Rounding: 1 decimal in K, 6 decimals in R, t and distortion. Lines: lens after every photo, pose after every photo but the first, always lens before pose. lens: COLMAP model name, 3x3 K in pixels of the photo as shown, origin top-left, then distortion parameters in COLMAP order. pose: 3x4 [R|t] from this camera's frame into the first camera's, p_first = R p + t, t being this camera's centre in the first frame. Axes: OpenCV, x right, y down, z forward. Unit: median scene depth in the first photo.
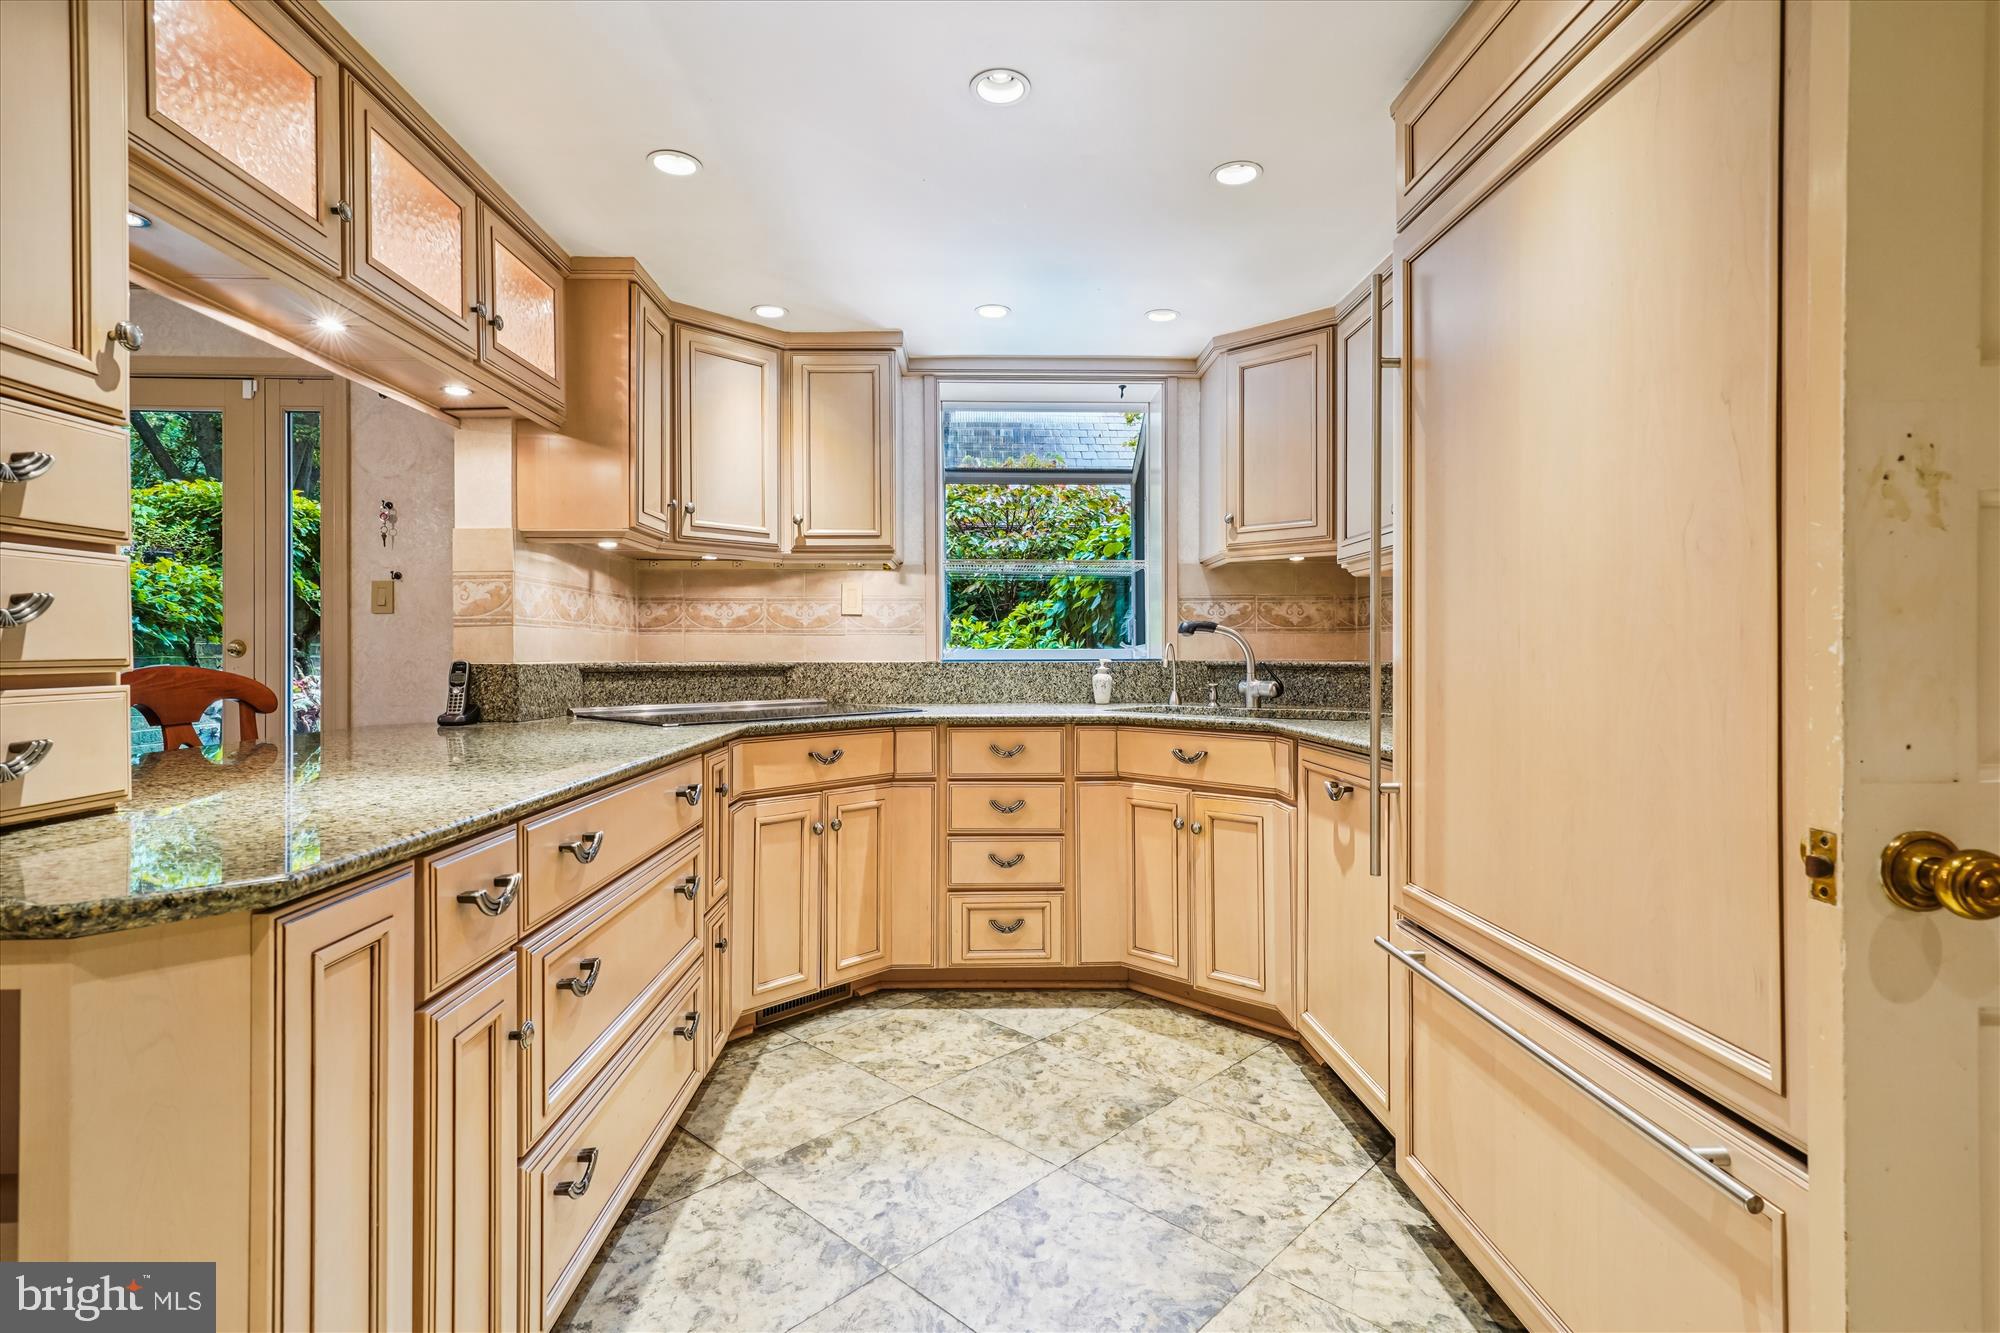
lens RADIAL K [[965.0, 0, 1006.6], [0, 965.0, 654.2], [0, 0, 1]] dist [0.000945, 0.007409]
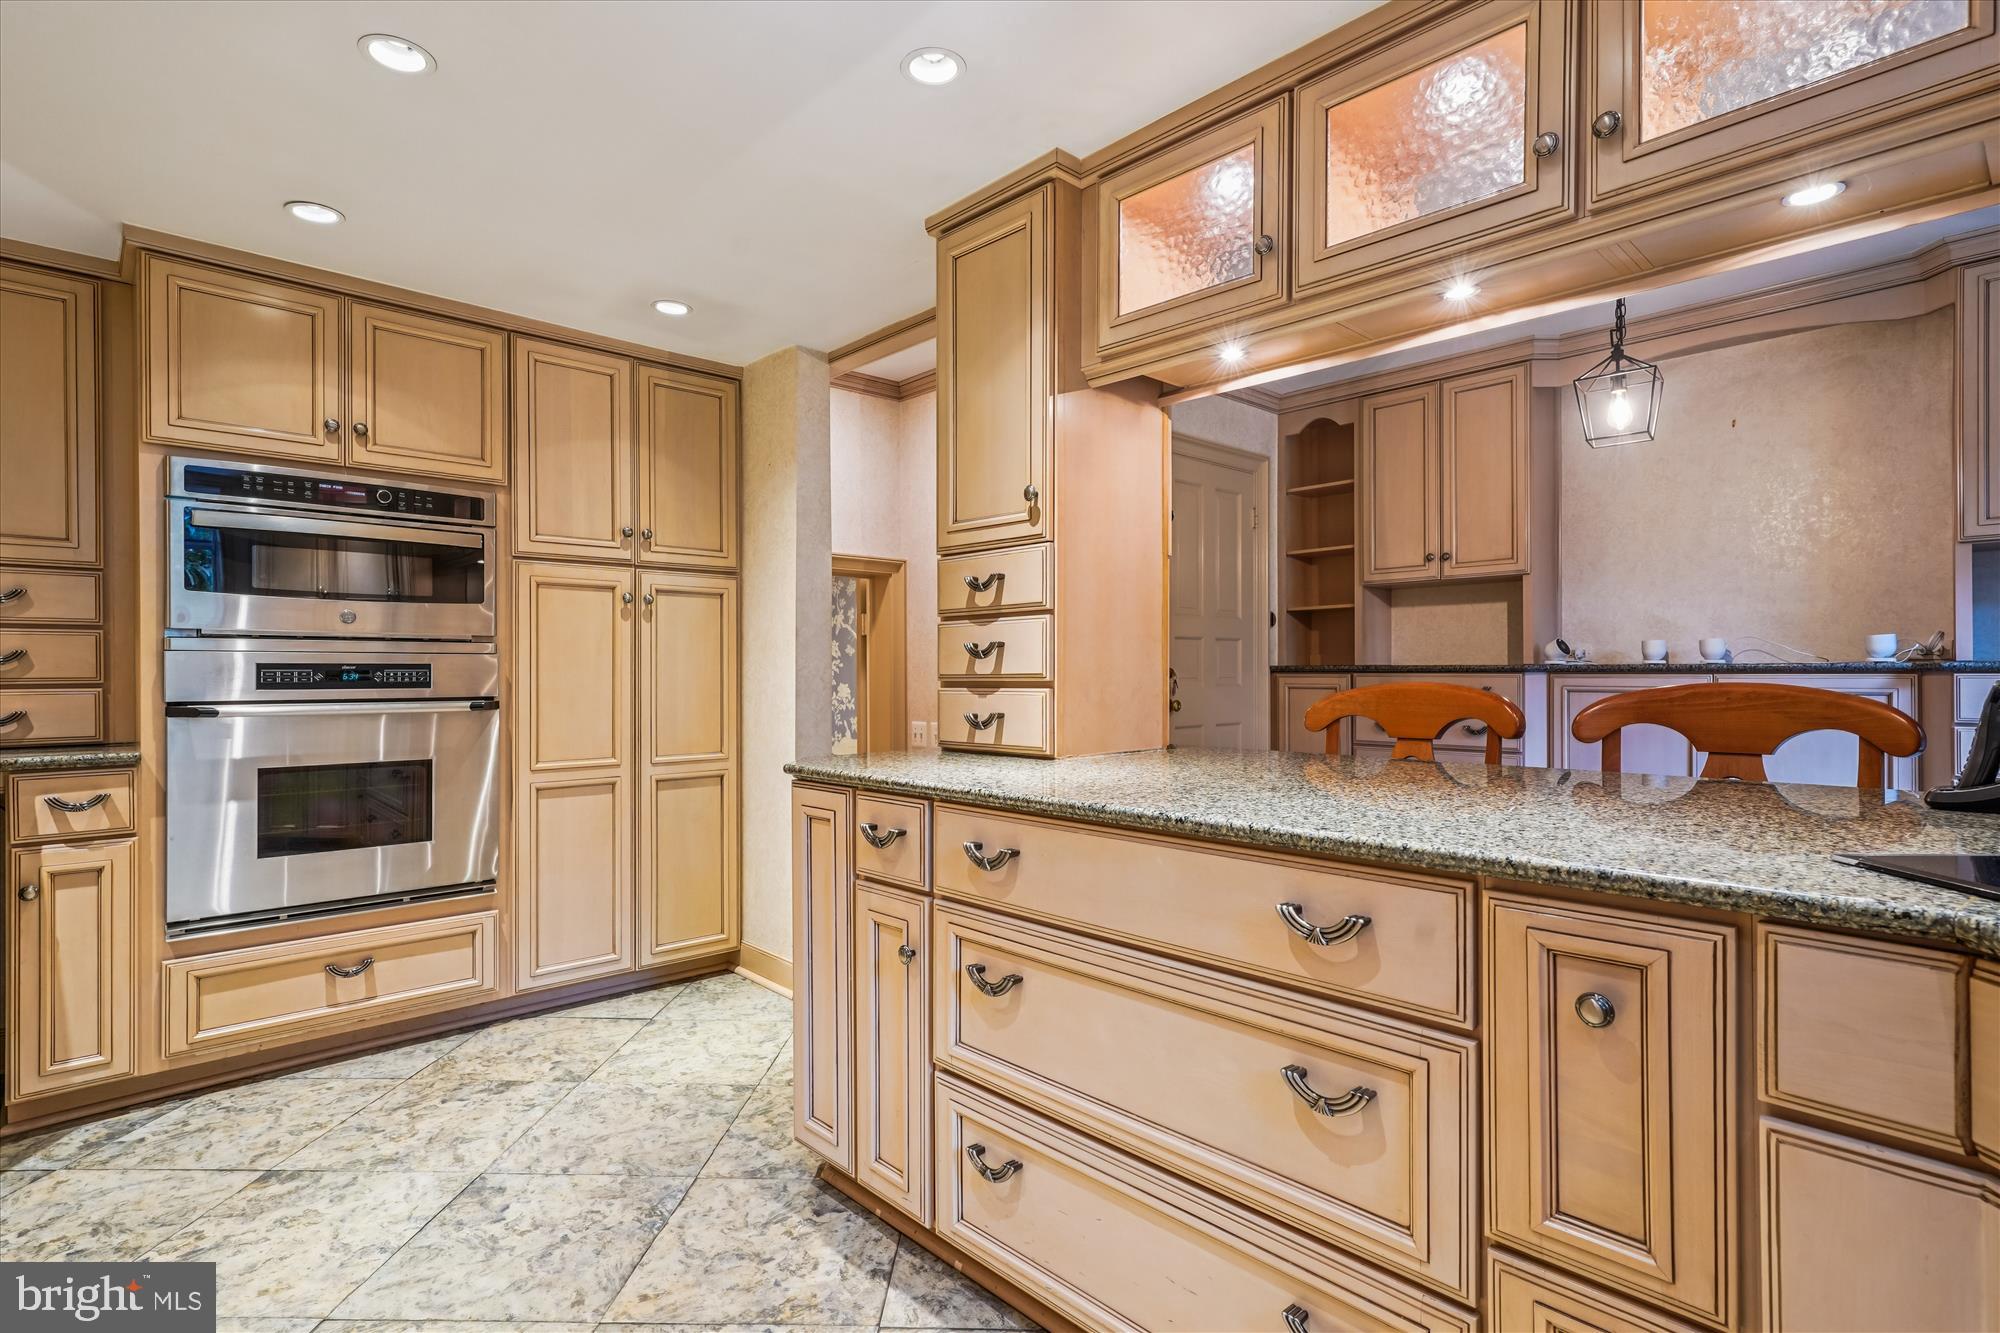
lens RADIAL K [[965.0, 0, 987.3], [0, 965.0, 677.1], [0, 0, 1]] dist [0.000945, 0.007409]
pose [[-0.755526, 0.008540, -0.655063, 0.140598], [0.002565, 0.999946, 0.010078, -0.003229], [0.655114, 0.005934, -0.755507, 1.005088]]
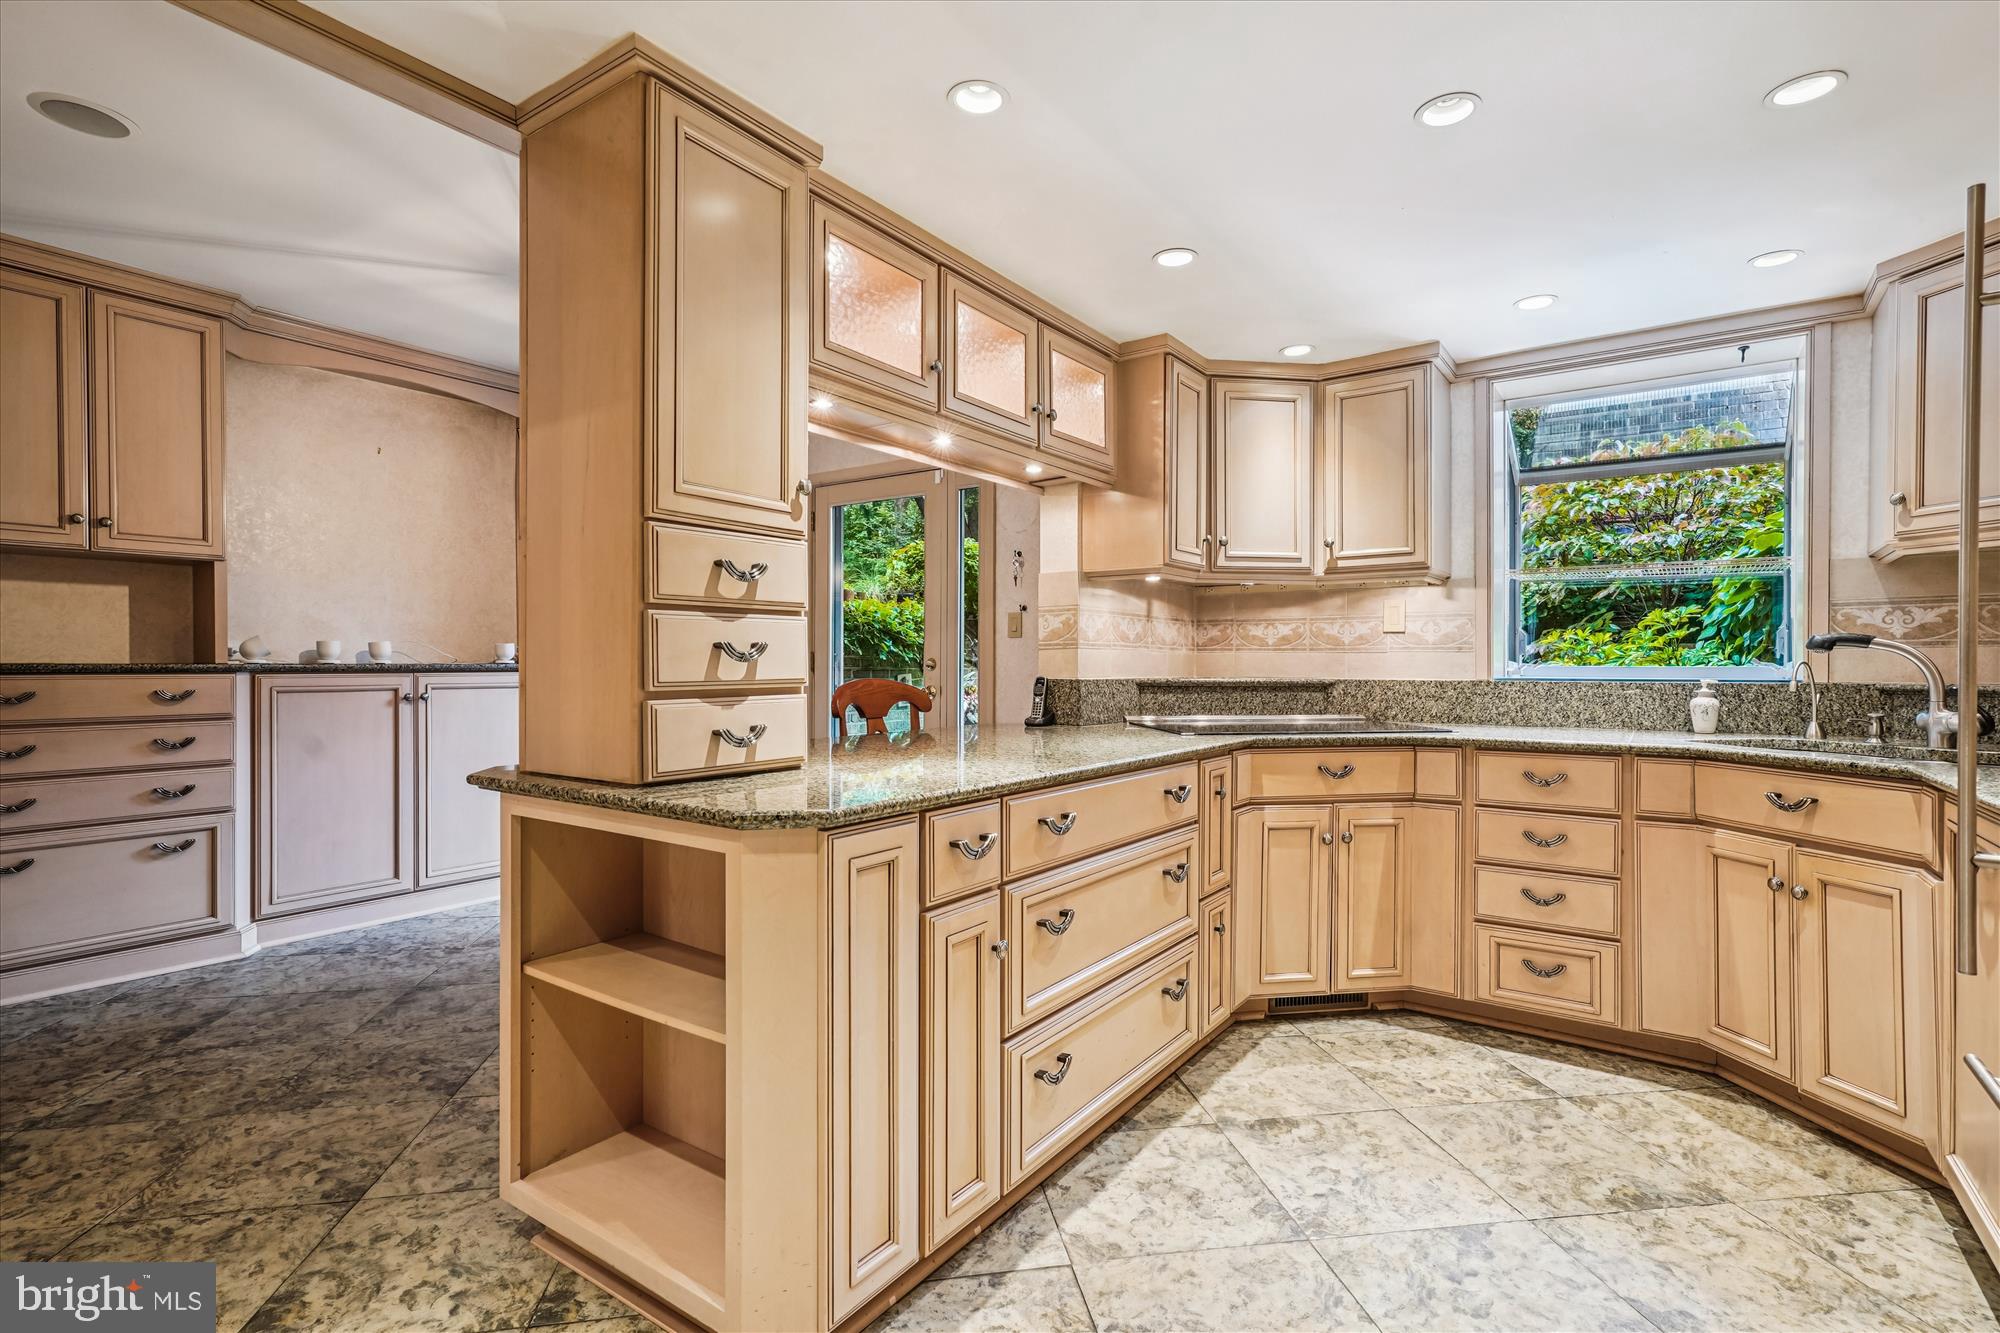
lens RADIAL K [[965.0, 0, 999.3], [0, 965.0, 665.6], [0, 0, 1]] dist [0.000945, 0.007409]
pose [[0.794062, 0.003834, -0.607825, 0.167400], [-0.003082, 0.999993, 0.002280, -0.009962], [0.607829, 0.000063, 0.794068, -0.054201]]
